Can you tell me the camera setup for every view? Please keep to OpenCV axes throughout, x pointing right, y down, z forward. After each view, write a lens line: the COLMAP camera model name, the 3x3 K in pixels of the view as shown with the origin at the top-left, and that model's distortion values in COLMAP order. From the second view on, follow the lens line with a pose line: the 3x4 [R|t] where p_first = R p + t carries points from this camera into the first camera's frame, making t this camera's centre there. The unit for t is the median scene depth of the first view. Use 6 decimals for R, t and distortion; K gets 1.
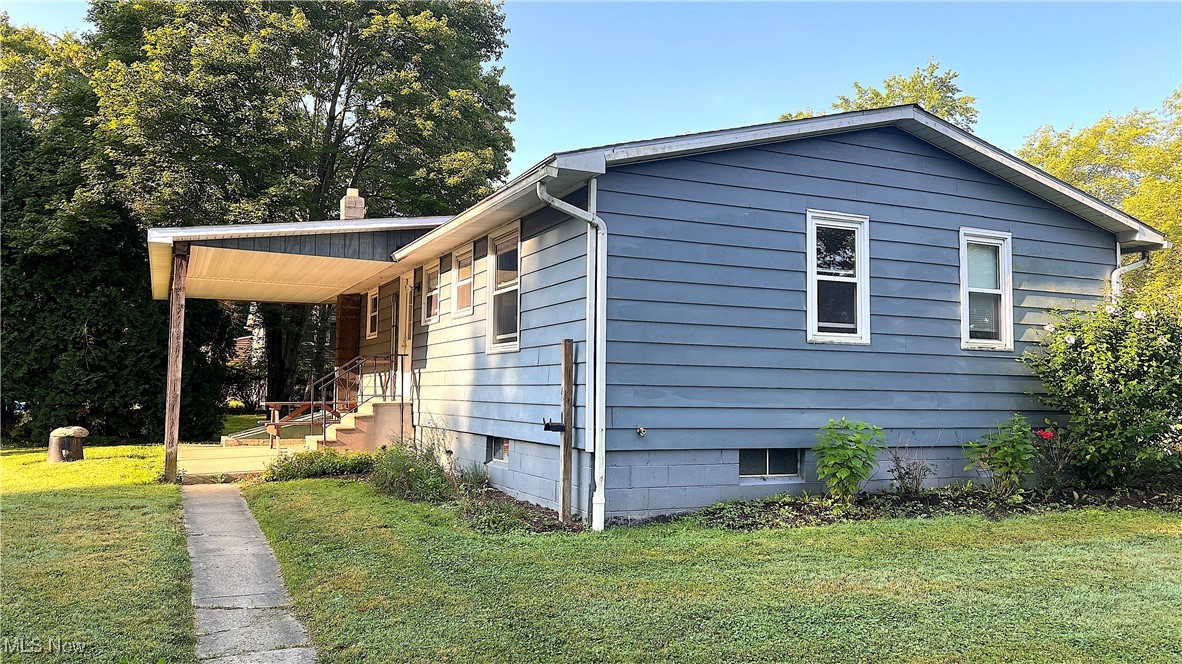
lens RADIAL K [[886.7, 0, 590.6], [0, 886.7, 330.7], [0, 0, 1]] dist [0.014154, -0.000990]
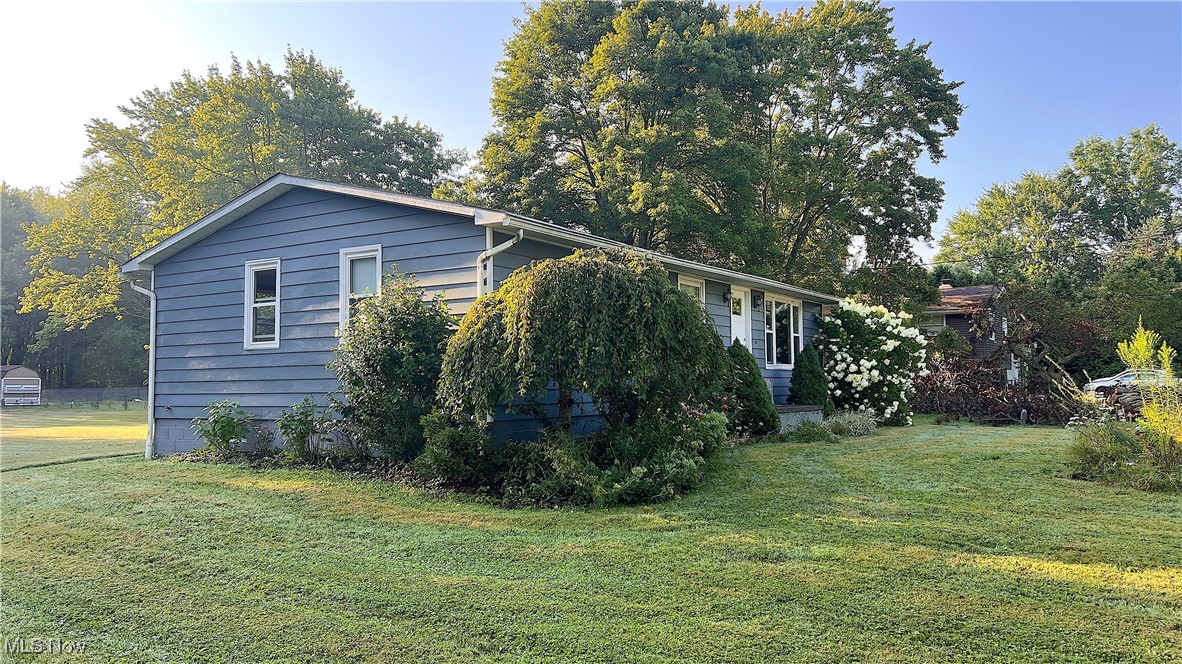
lens RADIAL K [[886.7, 0, 599.1], [0, 886.7, 337.3], [0, 0, 1]] dist [0.014154, -0.000990]
pose [[0.544478, -0.068707, -0.835956, 1.806343], [0.065547, 0.997077, -0.039257, 0.088808], [0.836210, -0.033420, 0.547390, 0.666412]]
